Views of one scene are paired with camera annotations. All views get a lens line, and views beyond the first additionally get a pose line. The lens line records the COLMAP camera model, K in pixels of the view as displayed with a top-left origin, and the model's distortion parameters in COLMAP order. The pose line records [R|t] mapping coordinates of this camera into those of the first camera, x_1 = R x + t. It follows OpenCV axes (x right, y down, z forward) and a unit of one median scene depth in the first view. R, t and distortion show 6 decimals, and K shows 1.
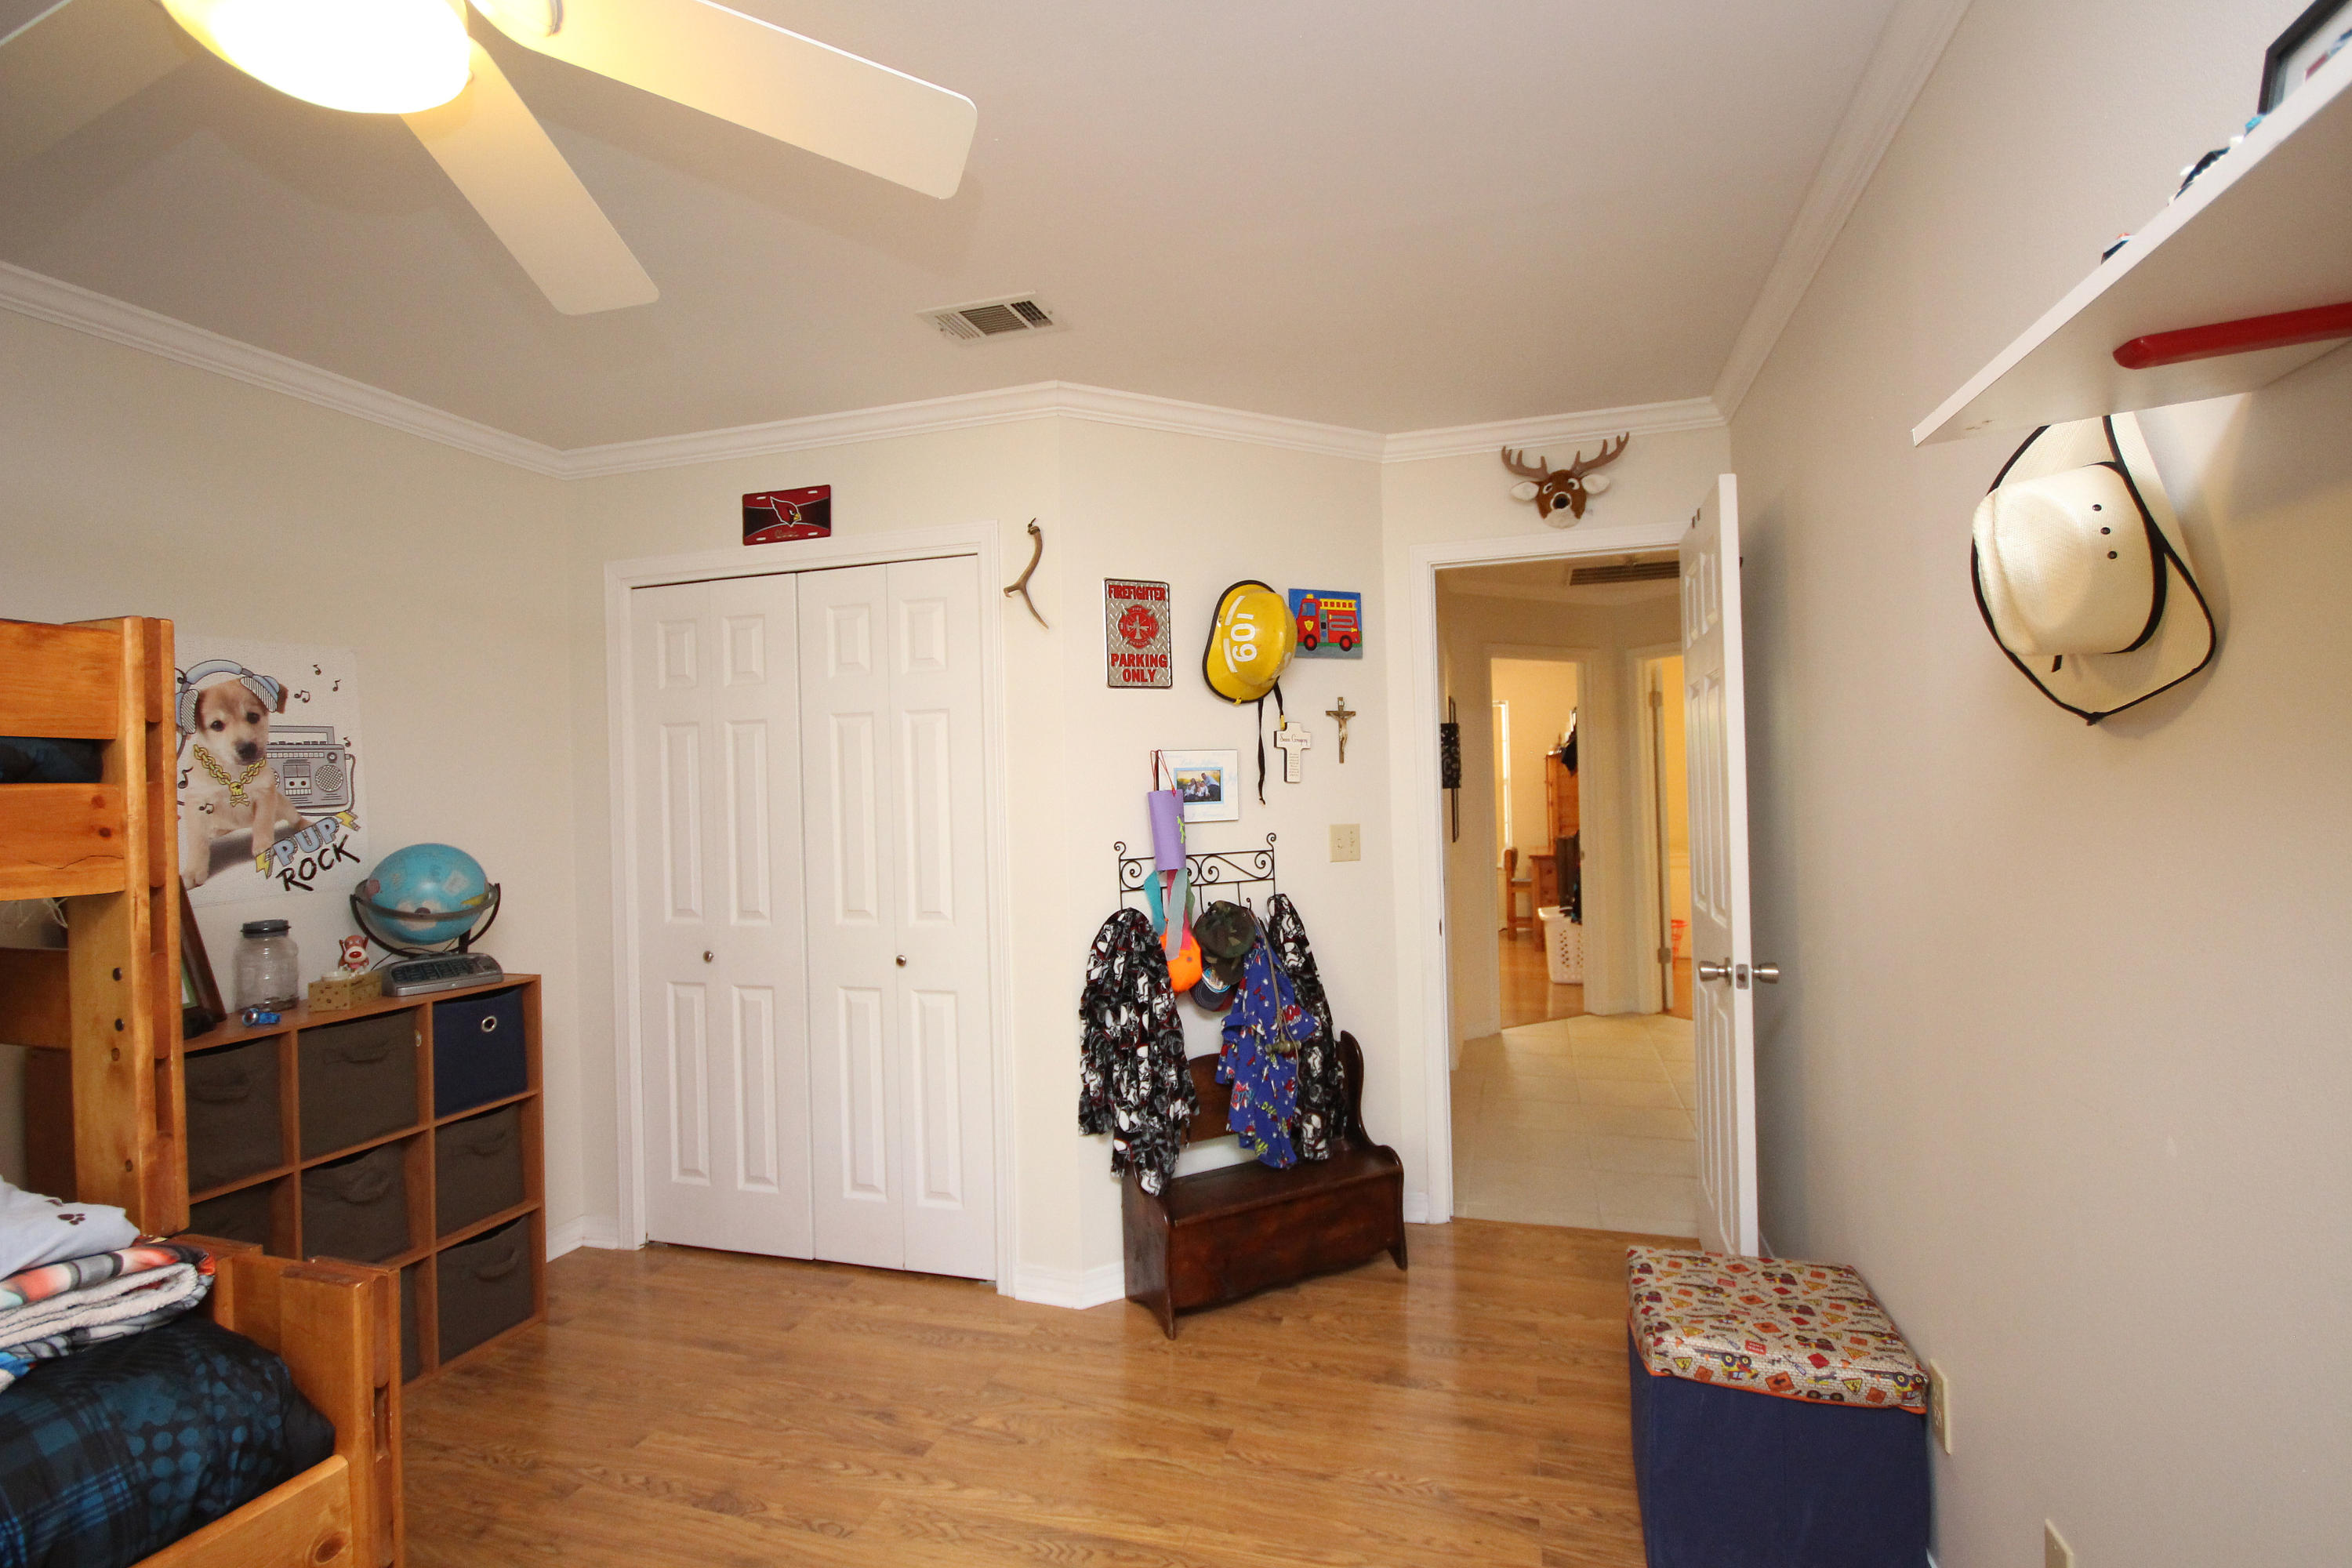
lens RADIAL K [[1086.2, 0, 1192.8], [0, 1086.2, 785.2], [0, 0, 1]] dist [-0.003622, -0.000403]
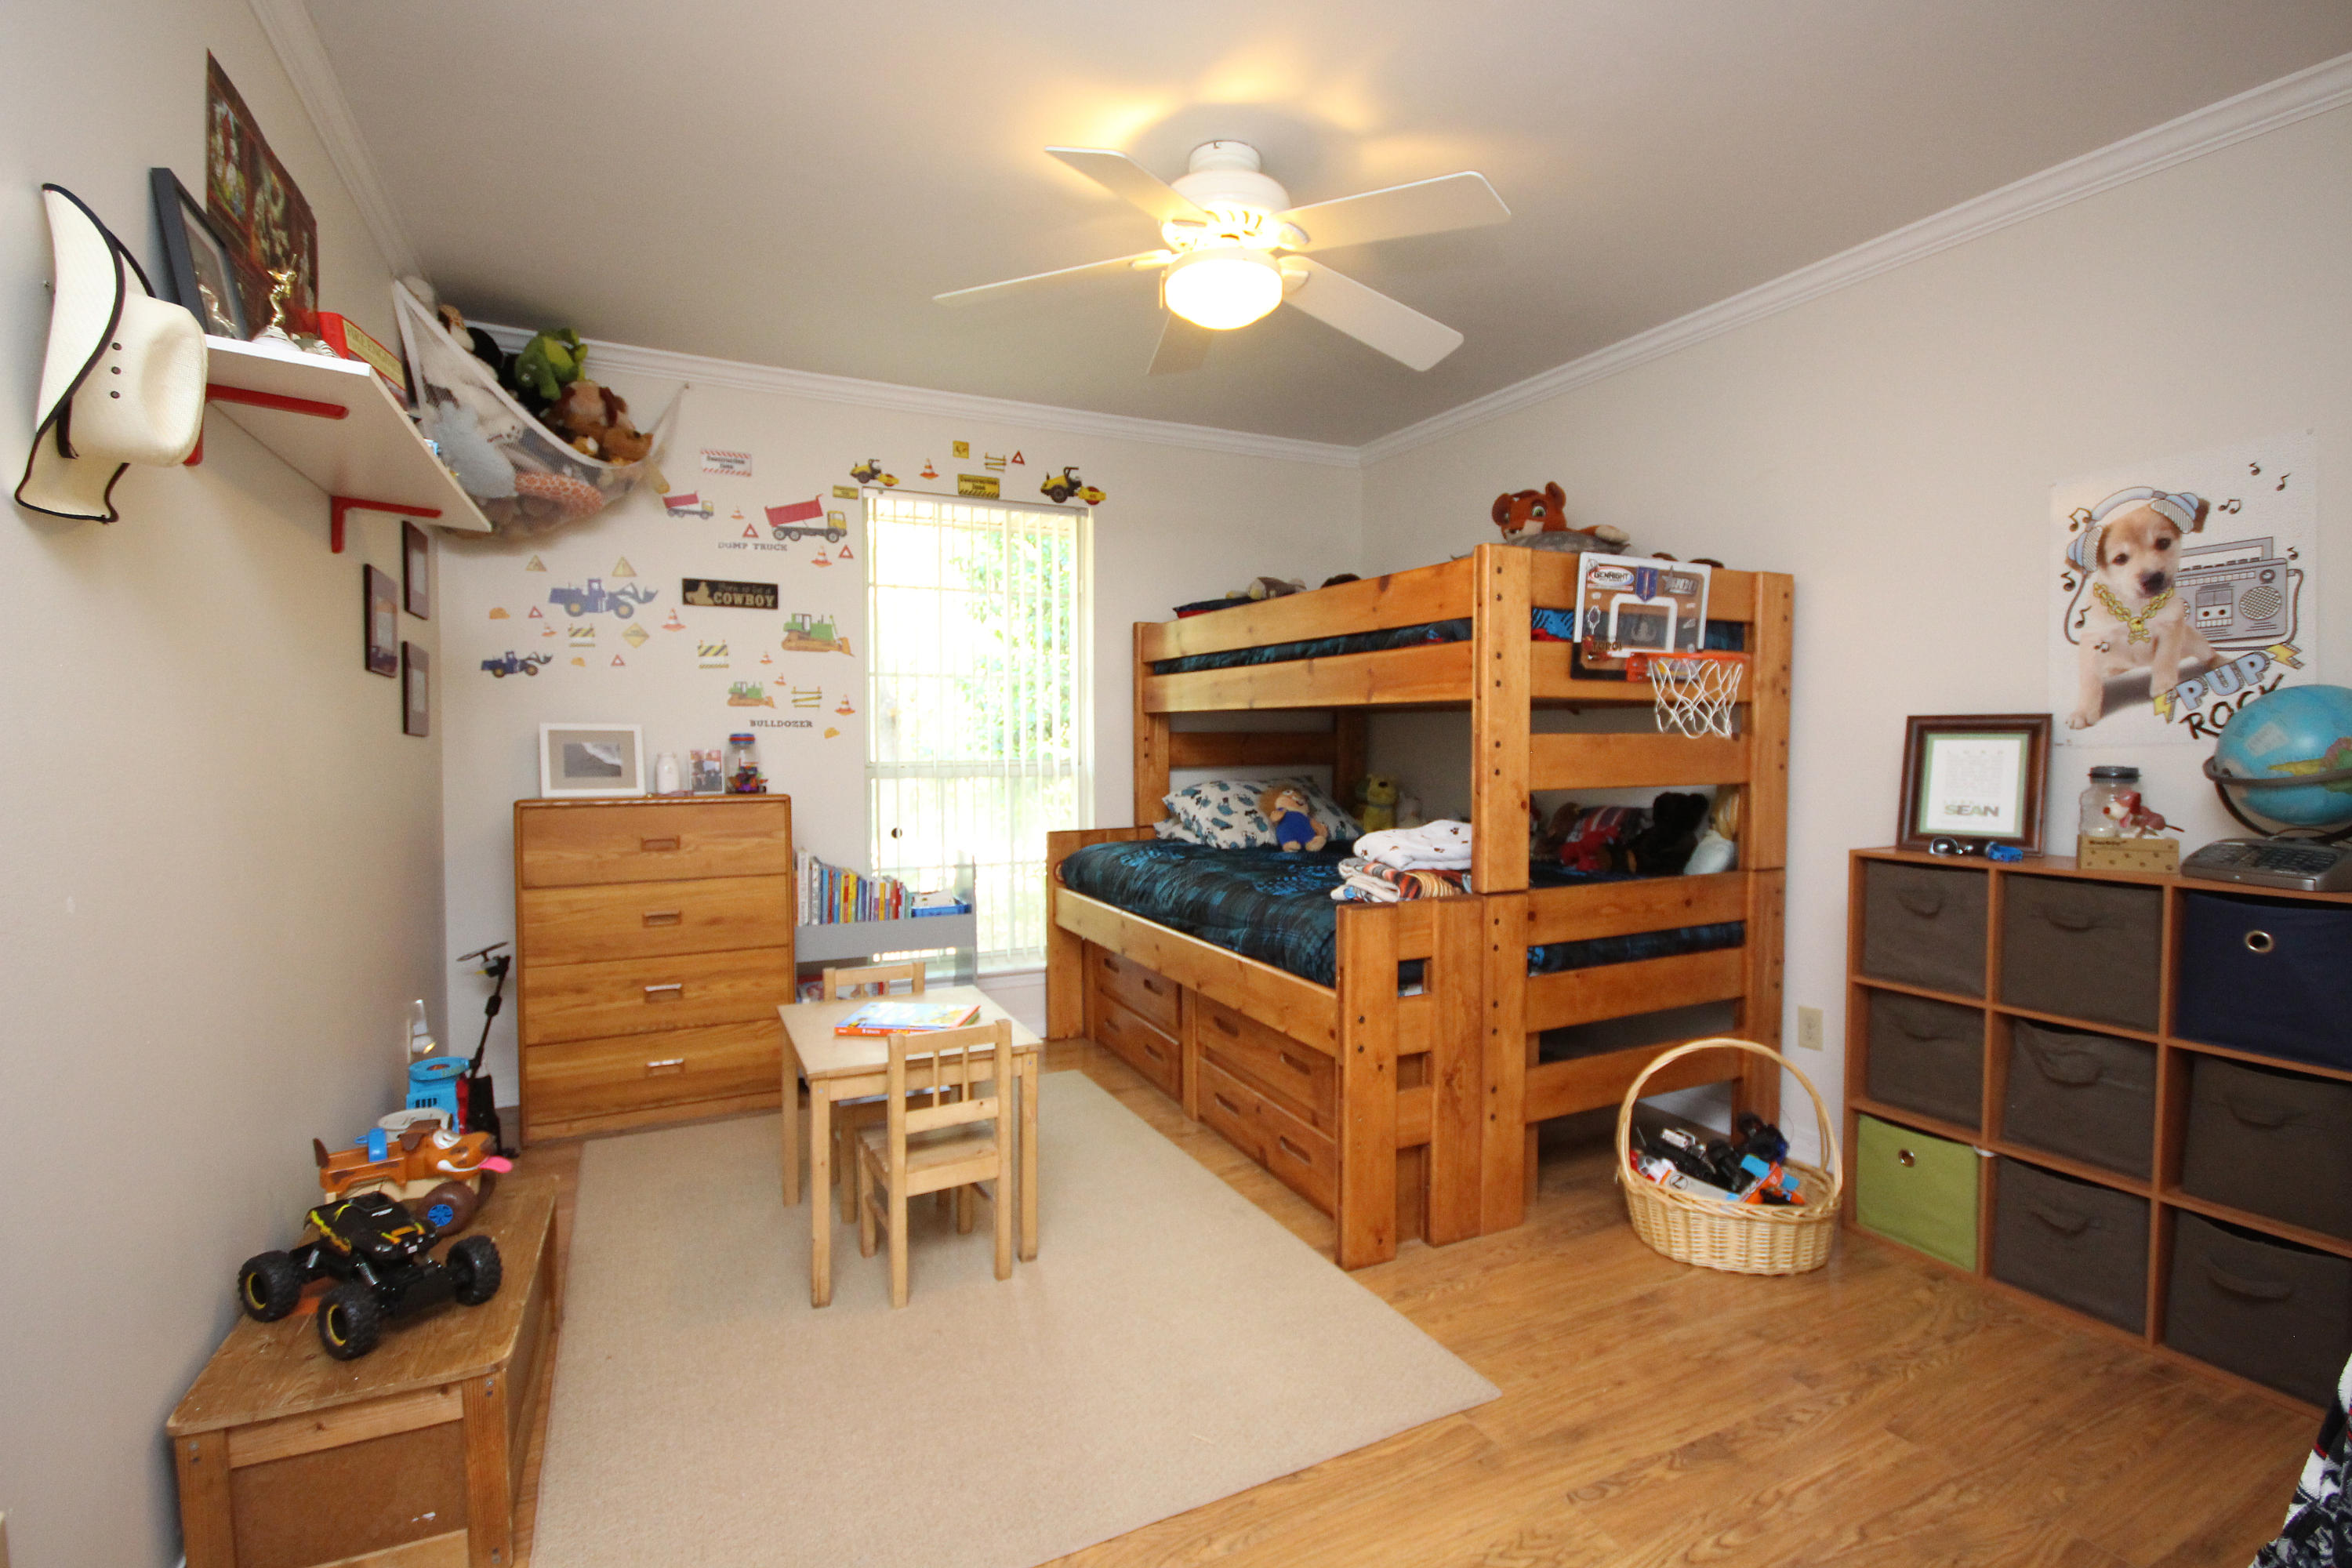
lens RADIAL K [[1086.2, 0, 1197.6], [0, 1086.2, 777.0], [0, 0, 1]] dist [-0.003622, -0.000403]
pose [[-0.715363, 0.052122, -0.696807, 0.342669], [0.020106, 0.998337, 0.054036, 0.066030], [0.698464, 0.024645, -0.715221, 1.077815]]
